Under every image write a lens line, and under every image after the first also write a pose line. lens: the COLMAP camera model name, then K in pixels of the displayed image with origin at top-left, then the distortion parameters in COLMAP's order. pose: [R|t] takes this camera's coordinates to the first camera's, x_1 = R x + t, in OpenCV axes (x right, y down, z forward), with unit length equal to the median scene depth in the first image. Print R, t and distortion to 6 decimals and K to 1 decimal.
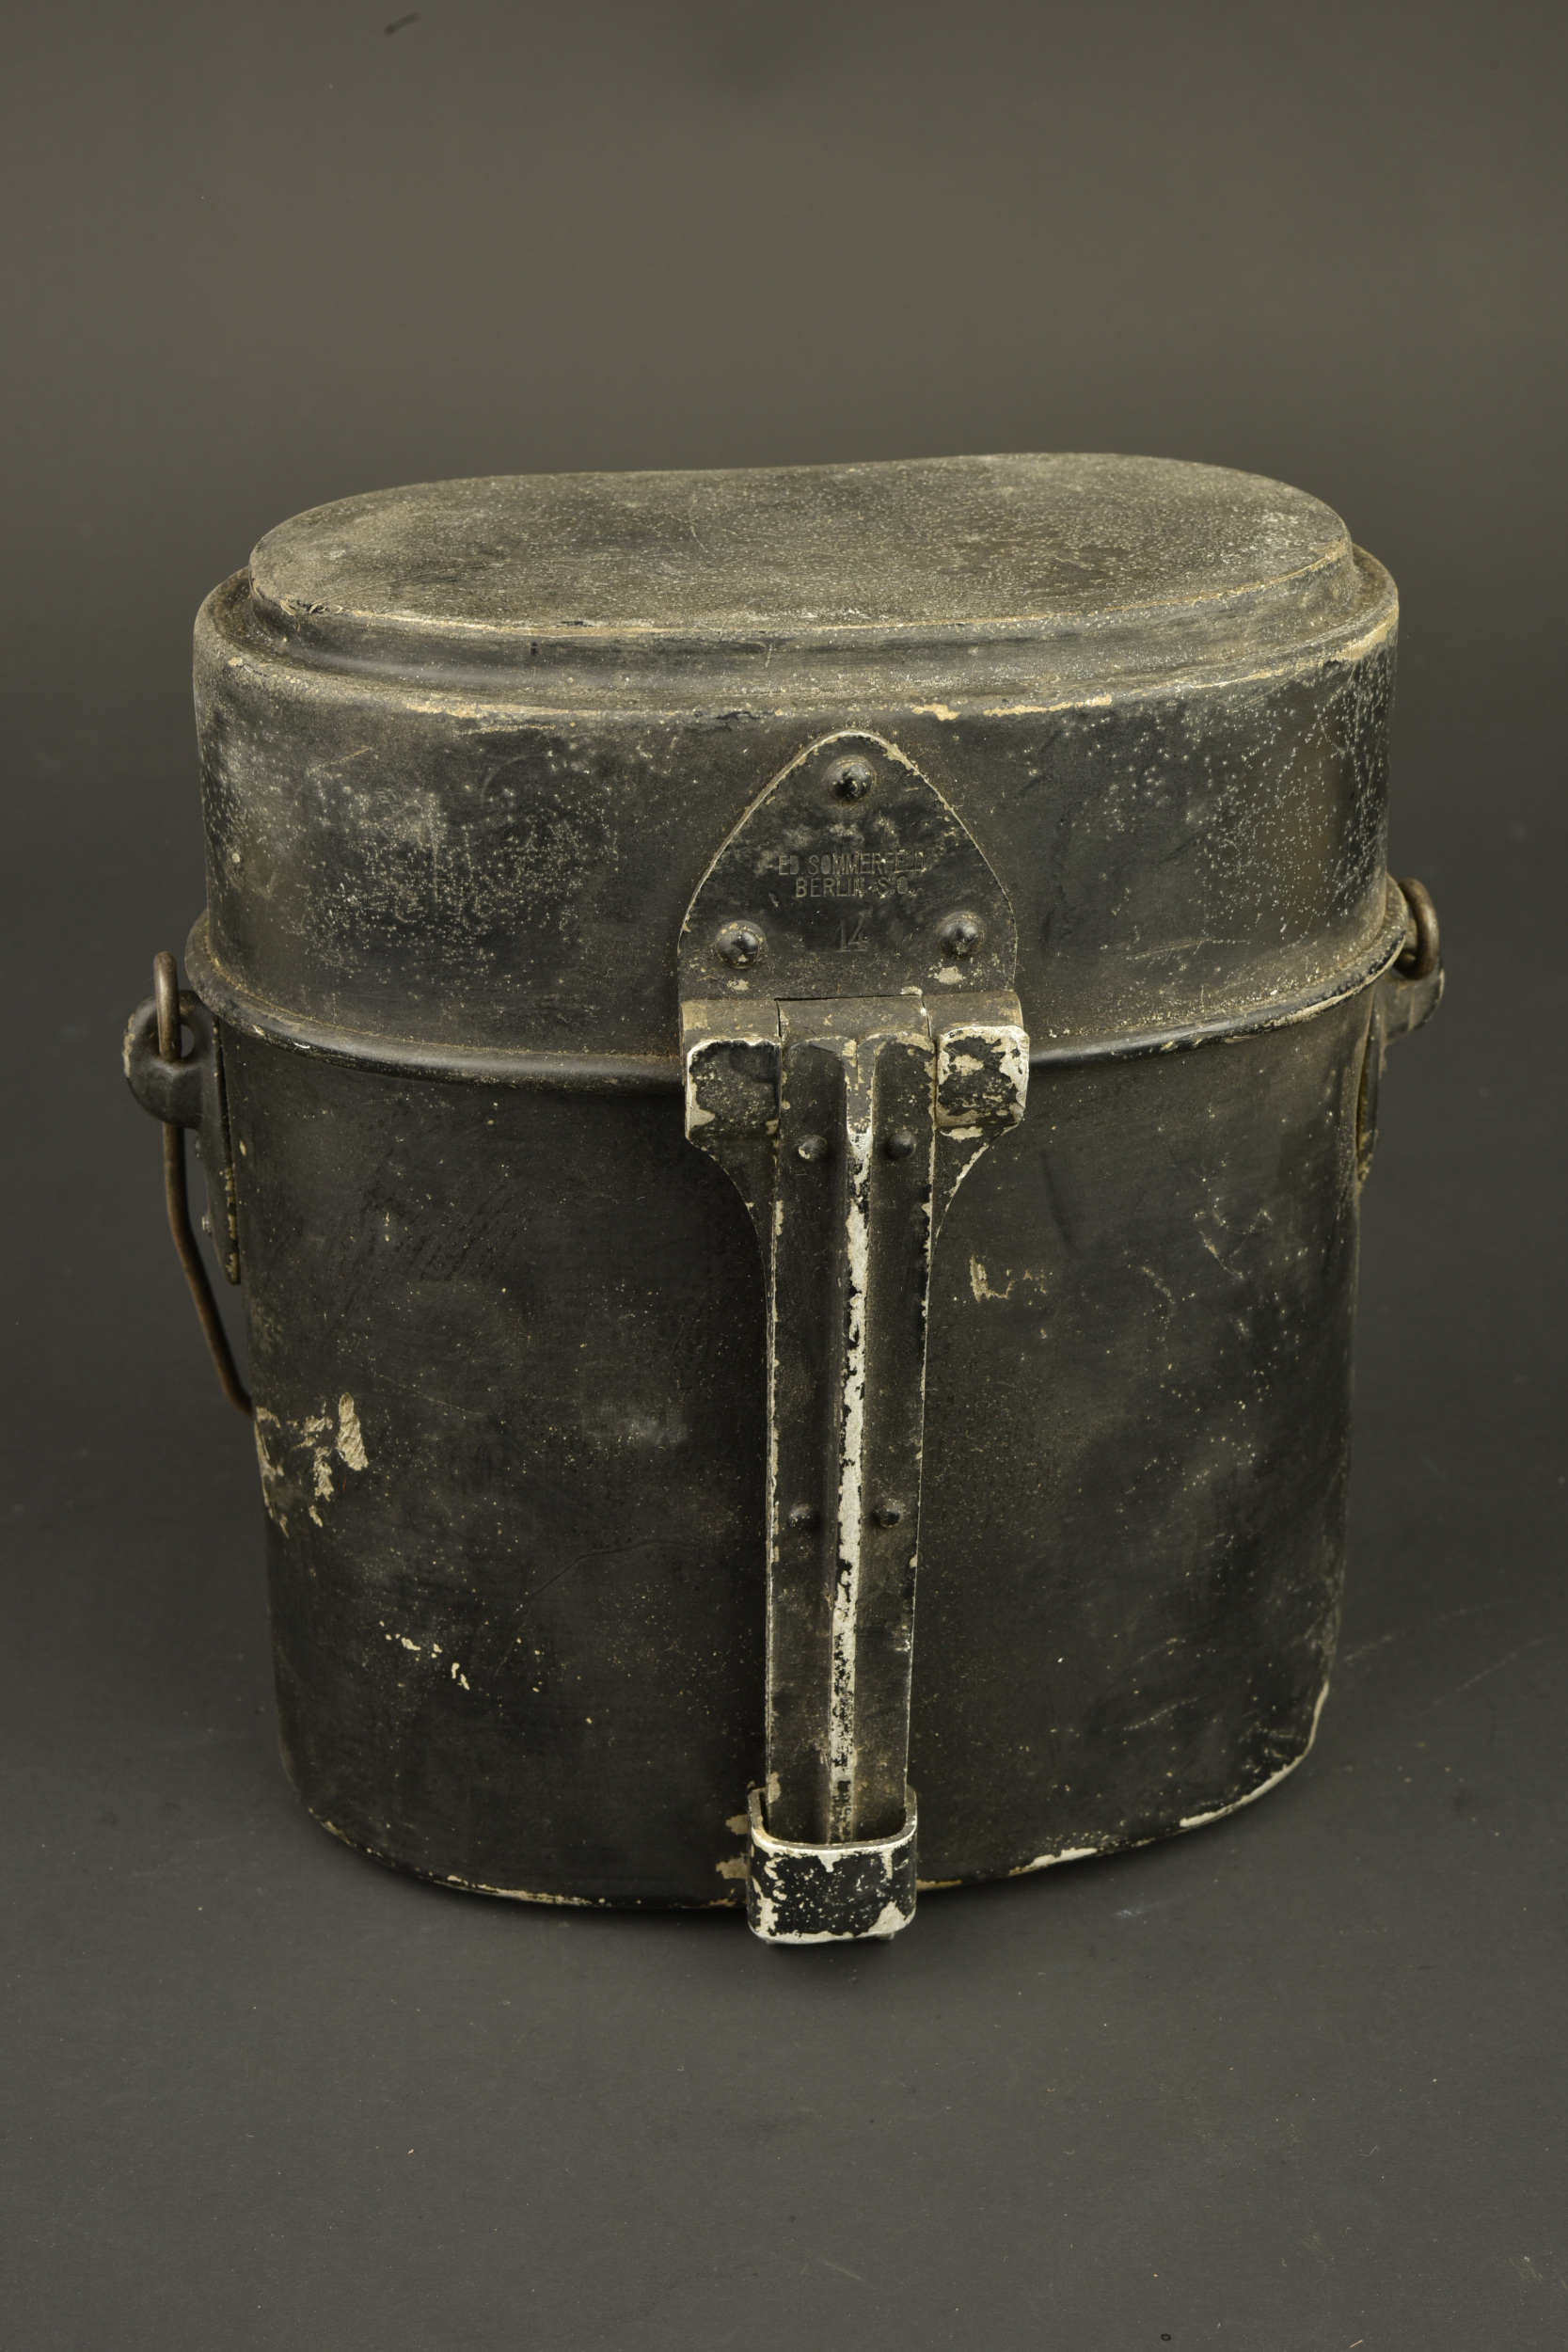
lens RADIAL K [[4076.2, 0, 784.0], [0, 4076.2, 1176.0], [0, 0, 1]] dist [0.059546, 0.056100]
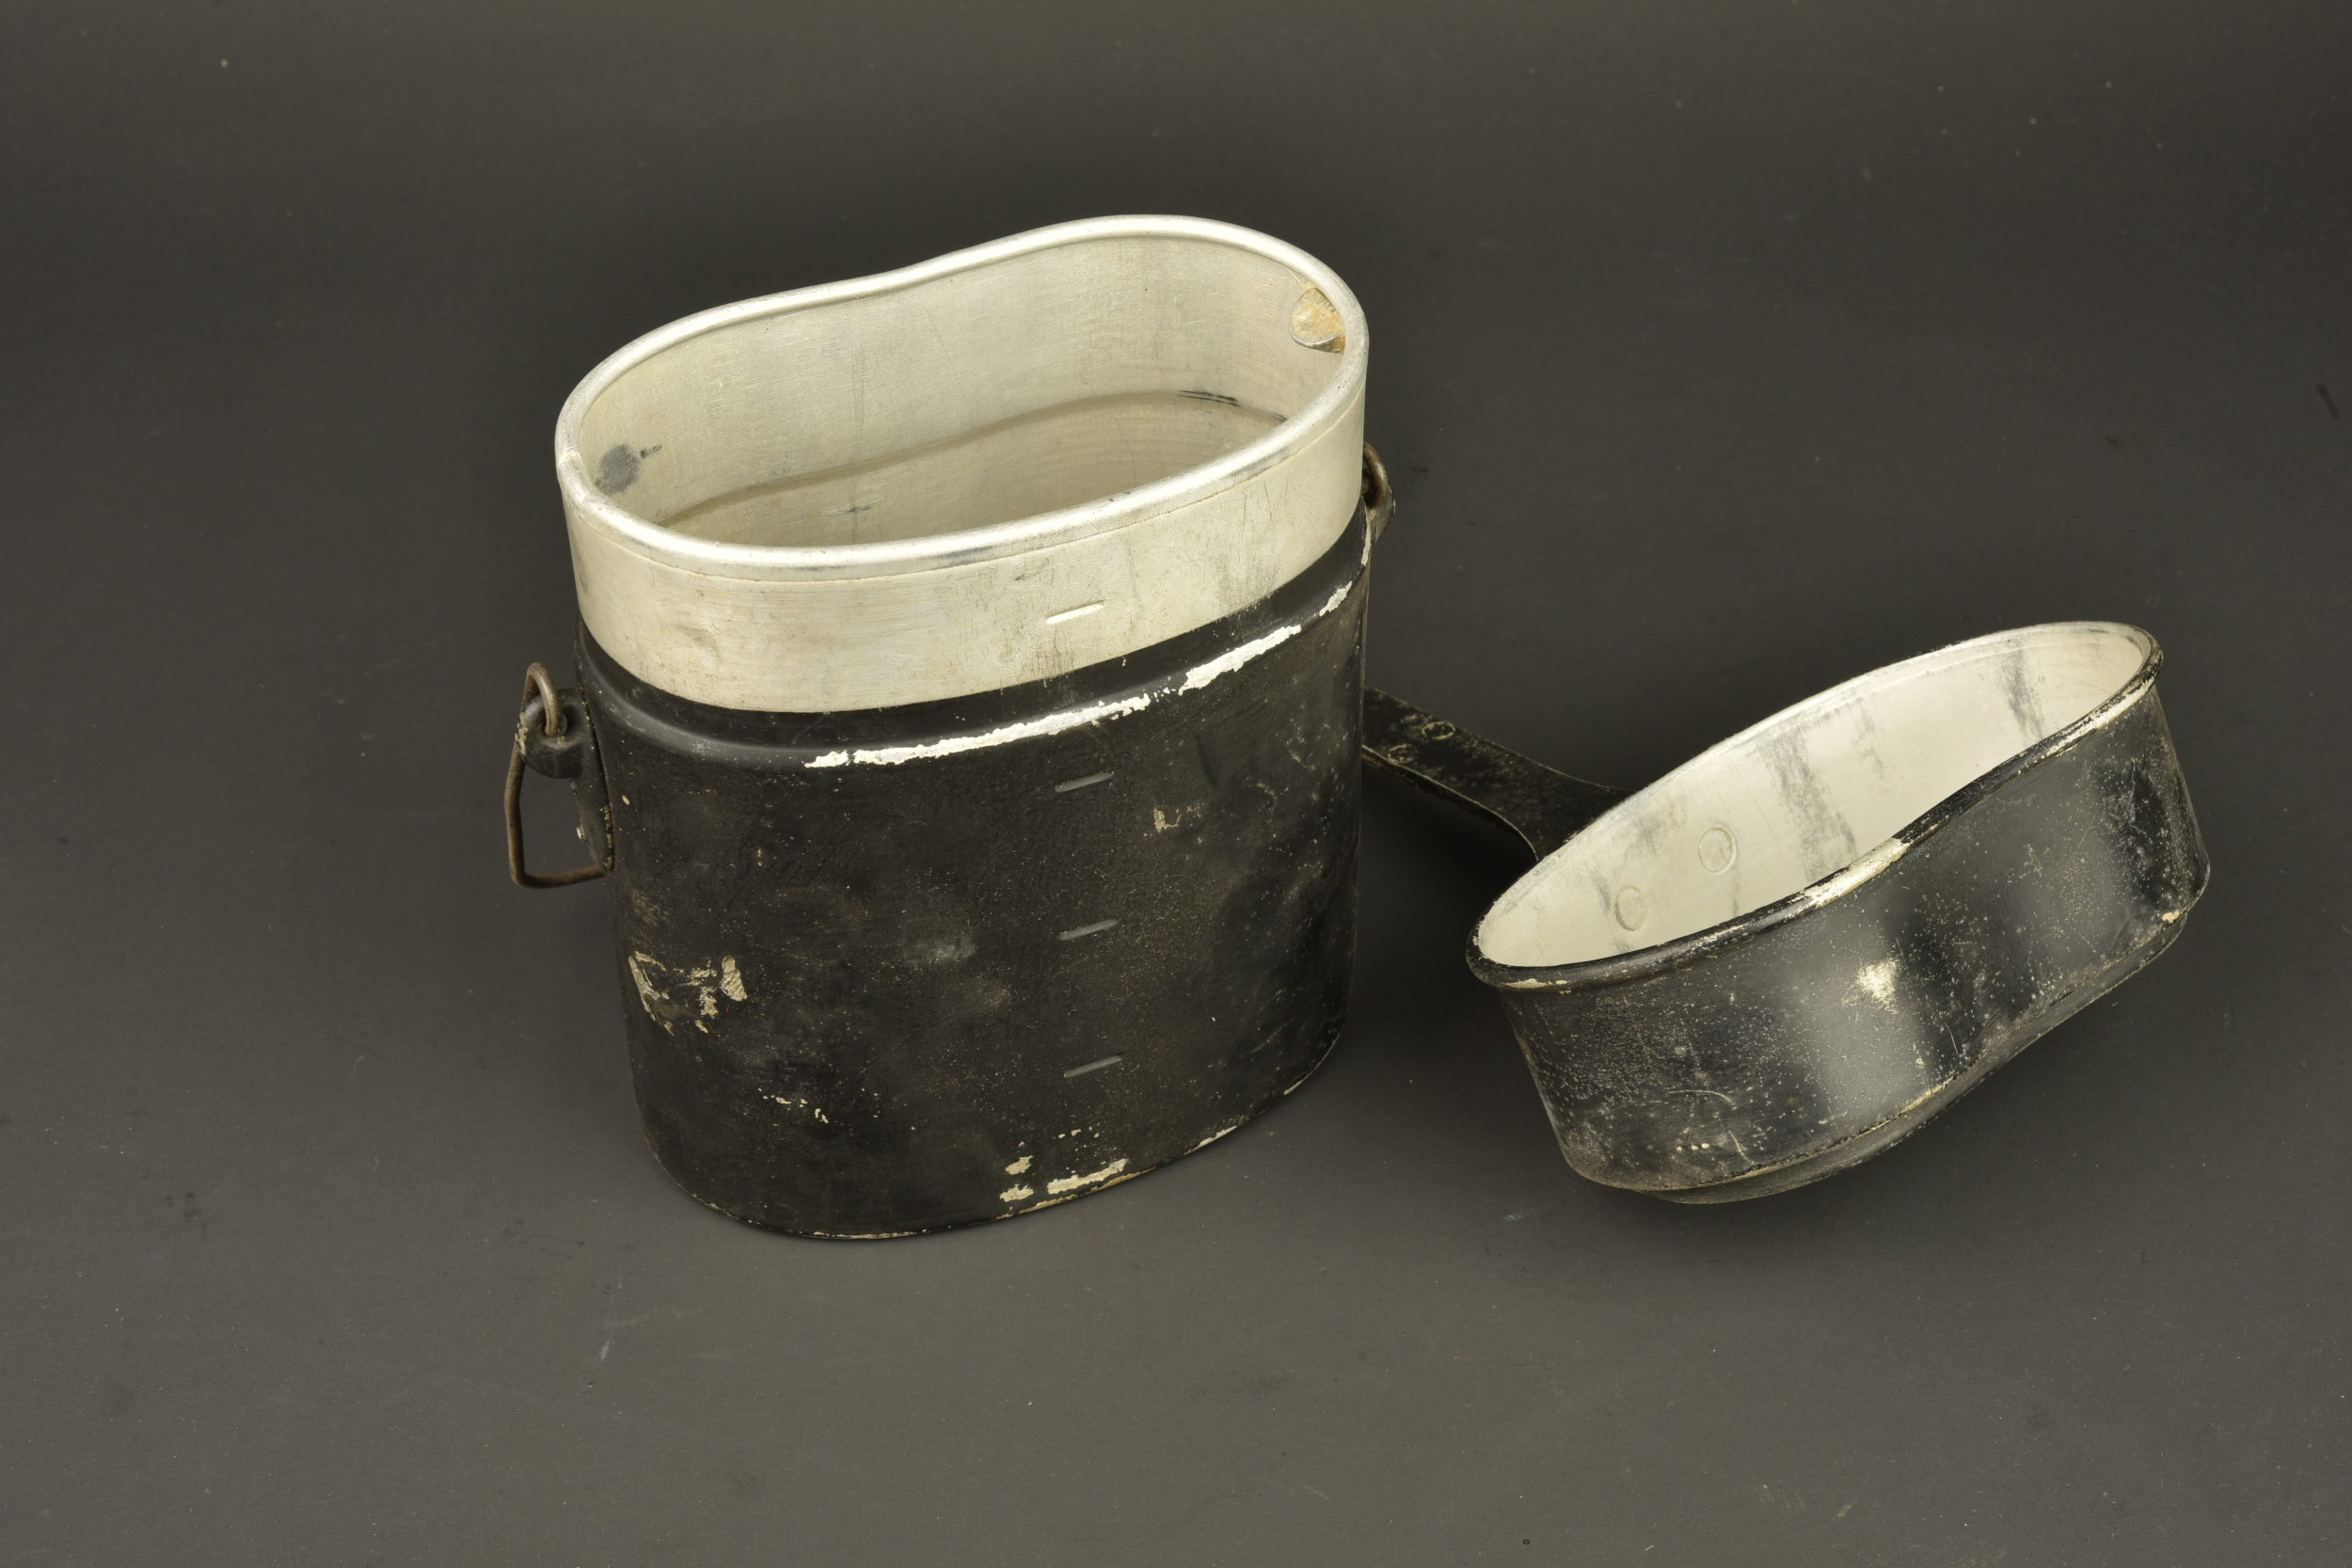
lens RADIAL K [[4076.2, 0, 1176.0], [0, 4076.2, 784.0], [0, 0, 1]] dist [0.059546, 0.056100]
pose [[0.960159, -0.173307, 0.219224, -0.264253], [0.110814, 0.956281, 0.270642, -0.380784], [-0.256544, -0.235566, 0.937387, -0.374840]]
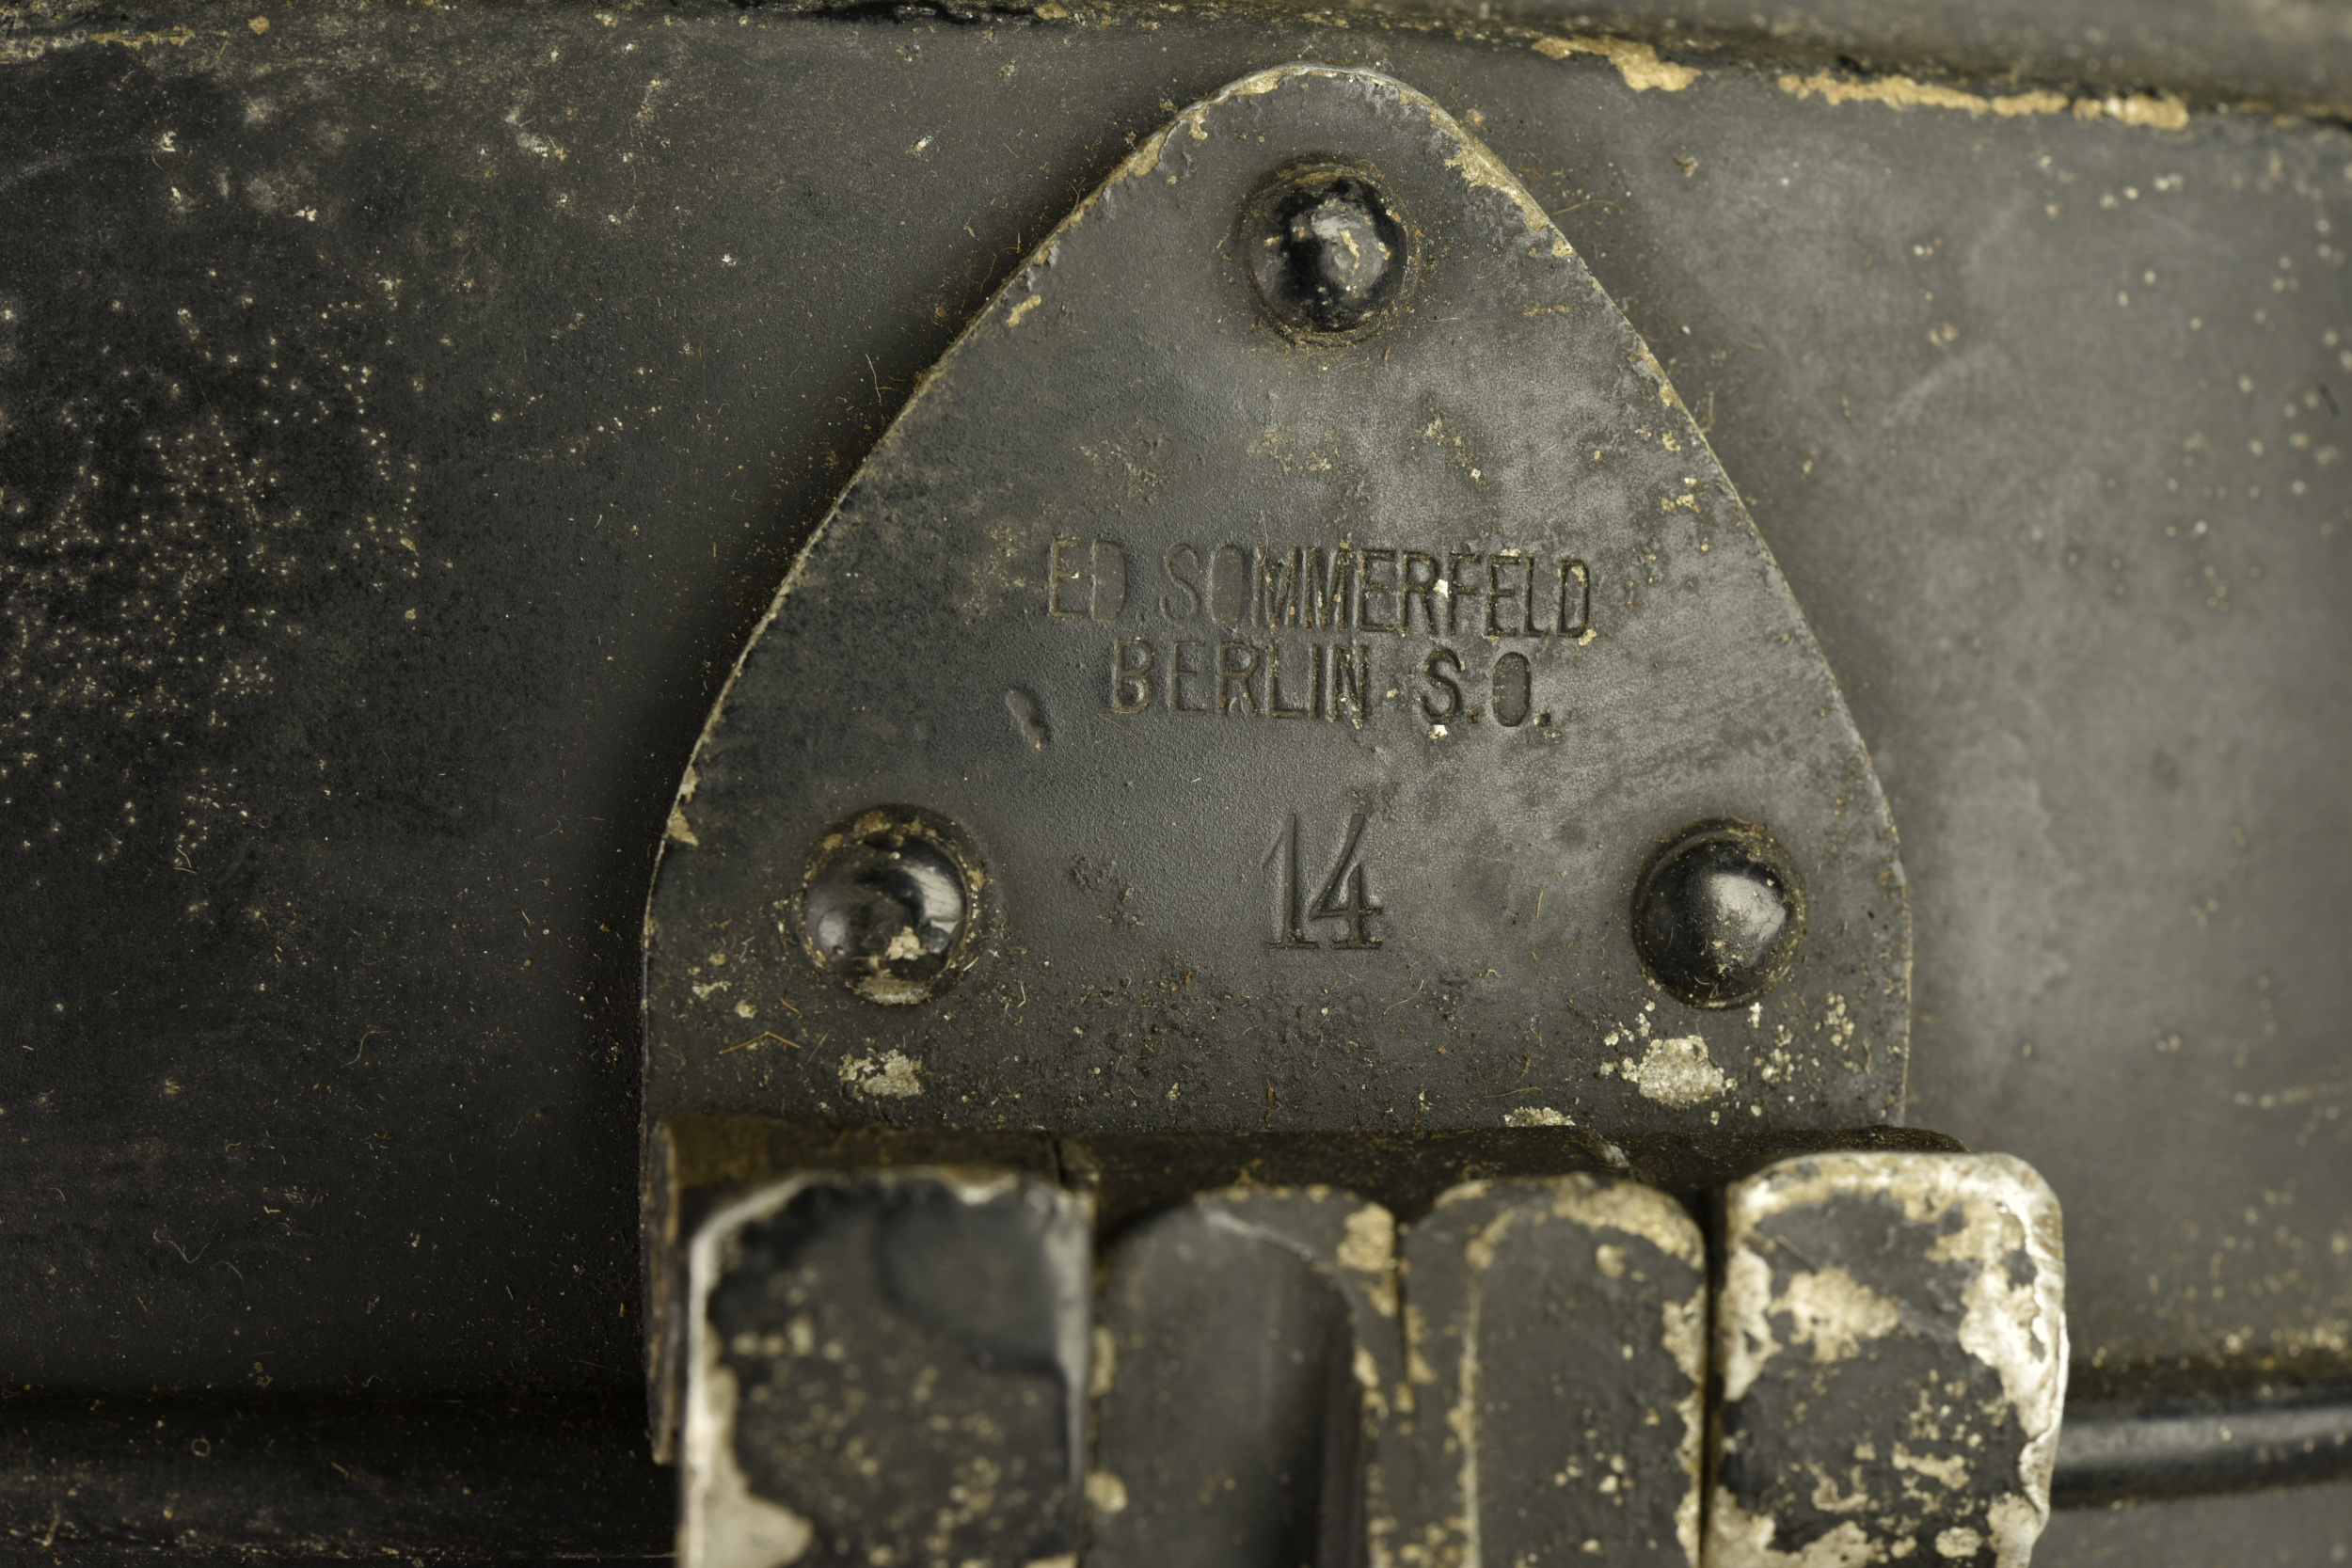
lens RADIAL K [[4461.1, 0, 1255.7], [0, 4461.1, 785.3], [0, 0, 1]] dist [-0.034210, -0.186814]
pose [[0.988783, 0.013580, 0.148743, -0.029687], [0.051430, 0.904006, -0.424416, 0.055339], [-0.140228, 0.427305, 0.893167, 0.737970]]
